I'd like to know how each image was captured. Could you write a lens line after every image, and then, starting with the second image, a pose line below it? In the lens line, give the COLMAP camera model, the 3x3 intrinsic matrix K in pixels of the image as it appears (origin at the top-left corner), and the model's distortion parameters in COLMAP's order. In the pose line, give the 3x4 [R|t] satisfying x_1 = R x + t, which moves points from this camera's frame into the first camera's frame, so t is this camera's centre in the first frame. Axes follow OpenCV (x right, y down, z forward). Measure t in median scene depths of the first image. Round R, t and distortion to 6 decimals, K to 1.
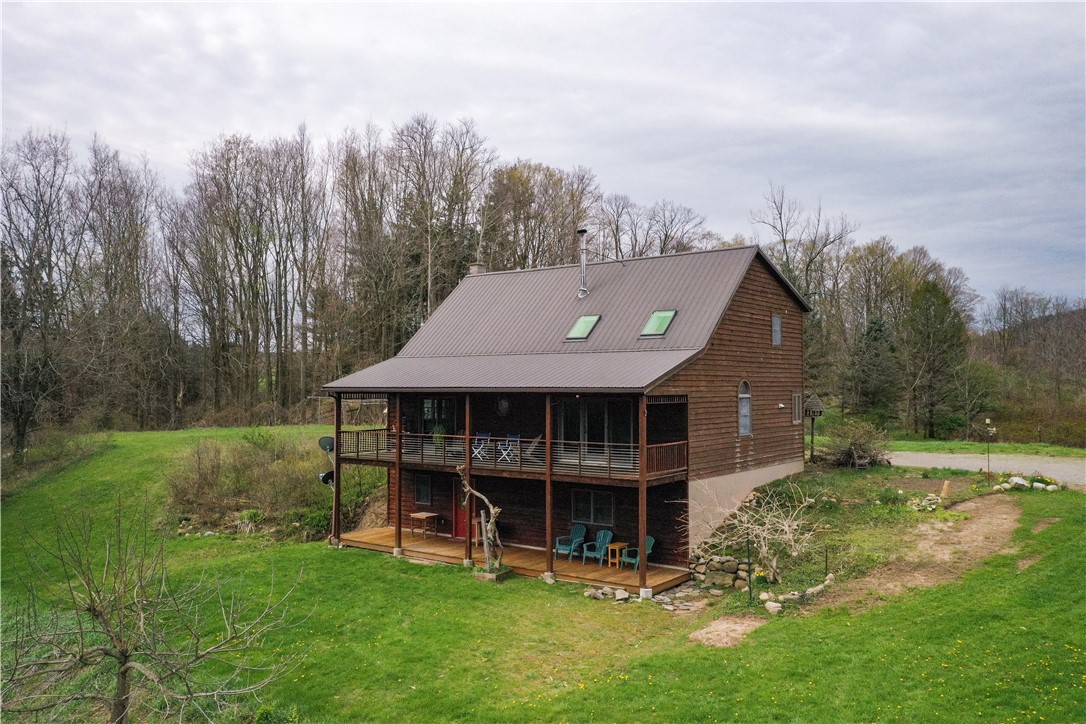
lens RADIAL K [[851.6, 0, 543.0], [0, 851.6, 362.0], [0, 0, 1]] dist [-0.006539, -0.004813]
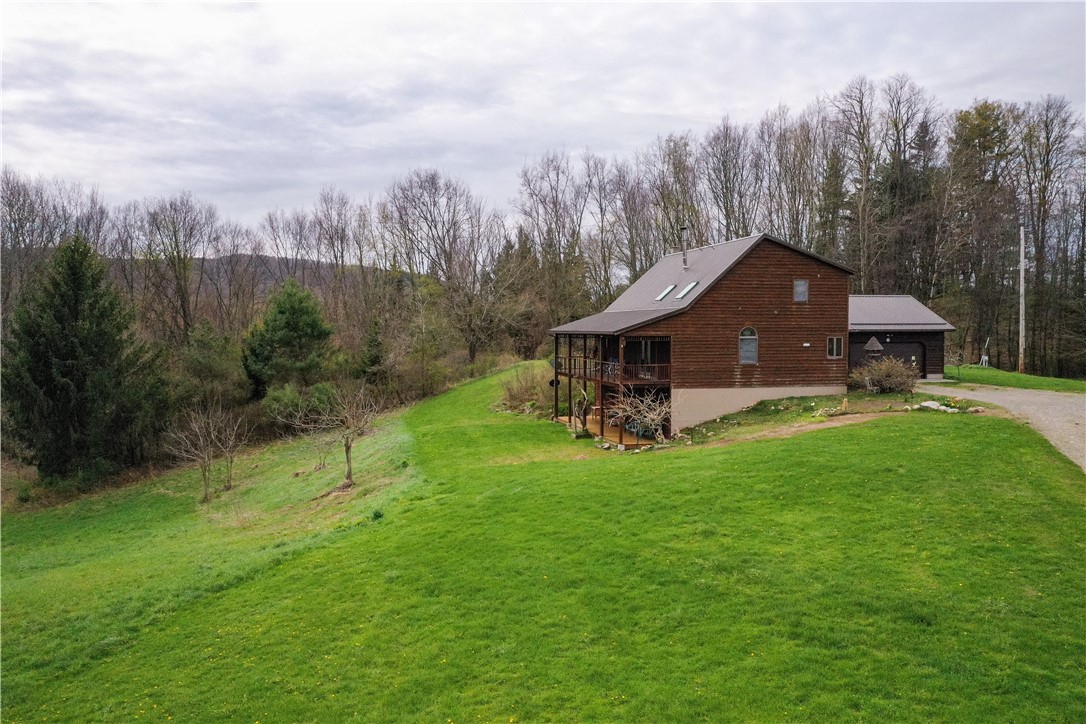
lens RADIAL K [[851.6, 0, 543.0], [0, 851.6, 362.0], [0, 0, 1]] dist [-0.006539, -0.004813]
pose [[0.754758, 0.023158, -0.655595, 0.881086], [0.019311, 0.998159, 0.057490, -0.008512], [0.655719, -0.056051, 0.752921, -0.328473]]
